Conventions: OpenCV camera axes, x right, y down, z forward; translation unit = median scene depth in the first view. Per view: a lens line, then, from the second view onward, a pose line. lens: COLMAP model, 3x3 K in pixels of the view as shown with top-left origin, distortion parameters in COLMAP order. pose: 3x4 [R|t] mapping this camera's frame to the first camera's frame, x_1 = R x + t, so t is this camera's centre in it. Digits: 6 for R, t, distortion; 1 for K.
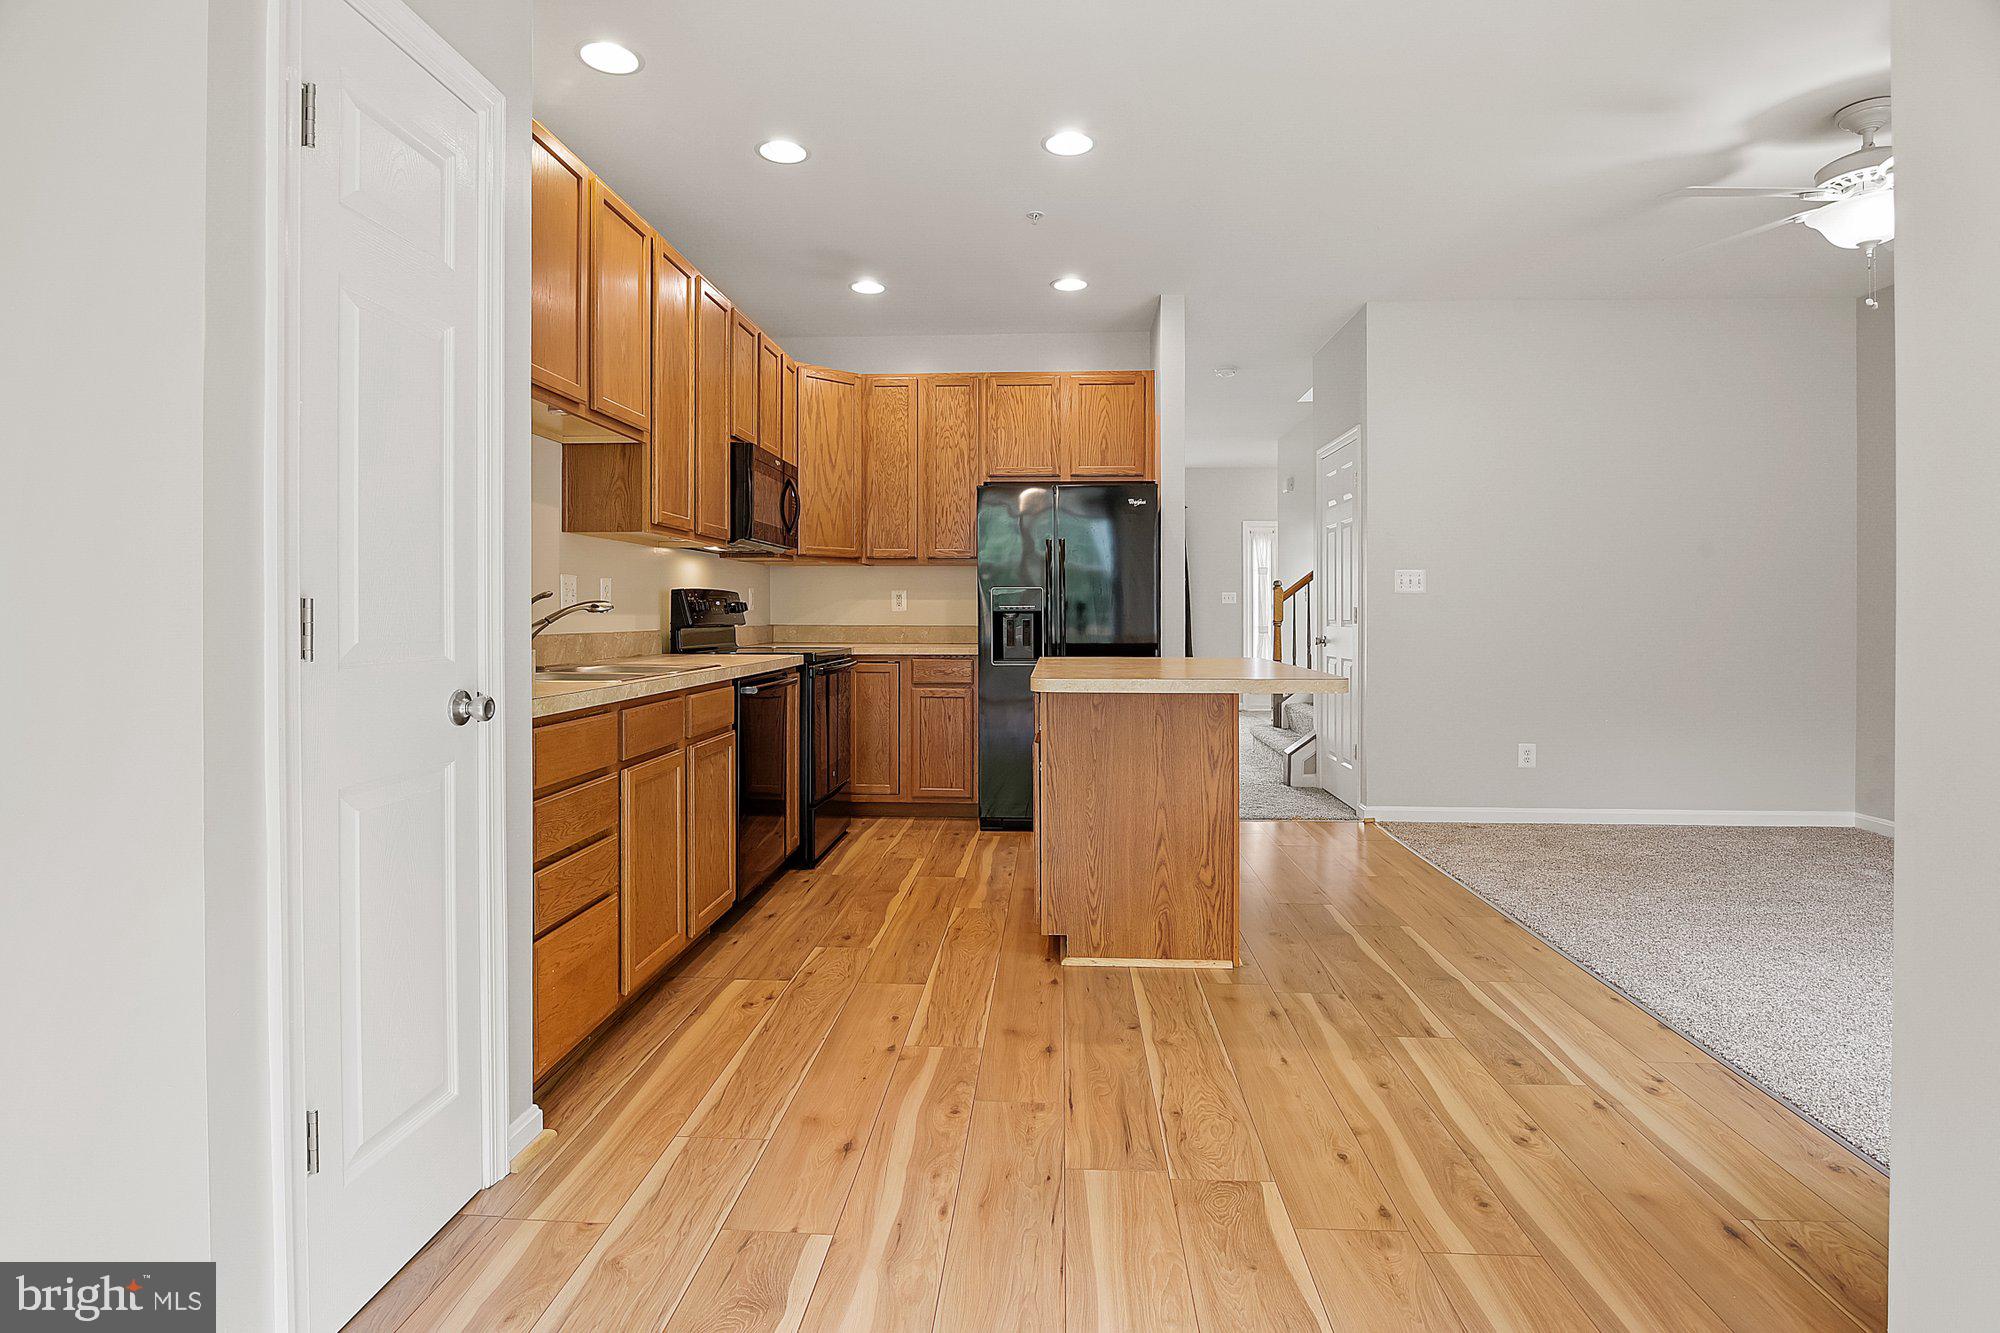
lens RADIAL K [[999.4, 0, 1026.1], [0, 999.4, 629.2], [0, 0, 1]] dist [-0.019964, -0.003073]
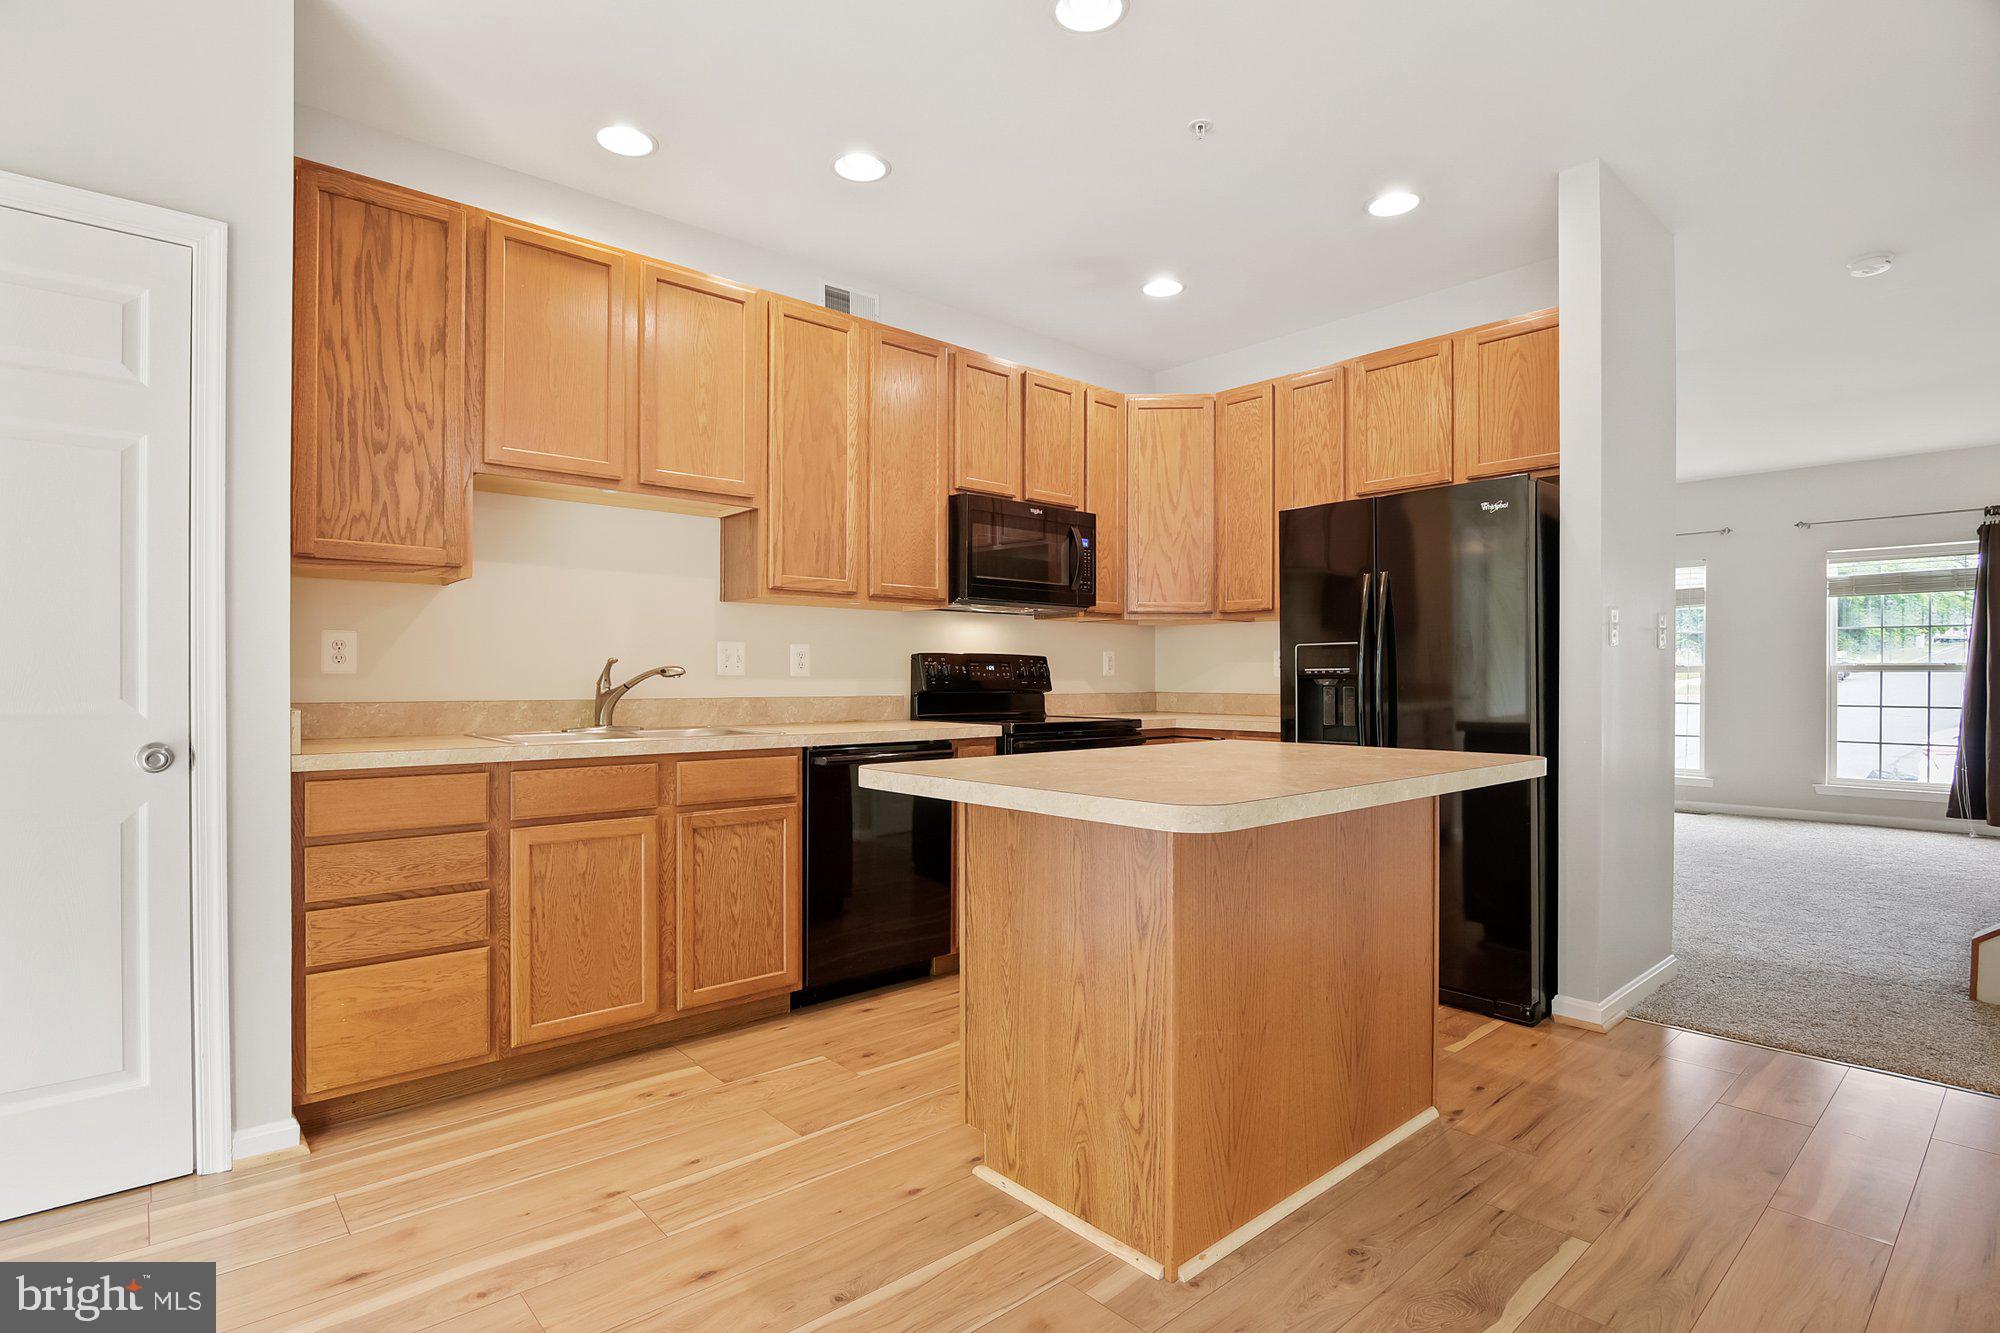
lens RADIAL K [[999.4, 0, 956.6], [0, 999.4, 692.3], [0, 0, 1]] dist [-0.019964, -0.003073]
pose [[0.698390, 0.009407, -0.715655, 0.530579], [-0.011622, 0.999931, 0.001802, -0.006837], [0.715623, 0.007059, 0.698451, 0.493062]]
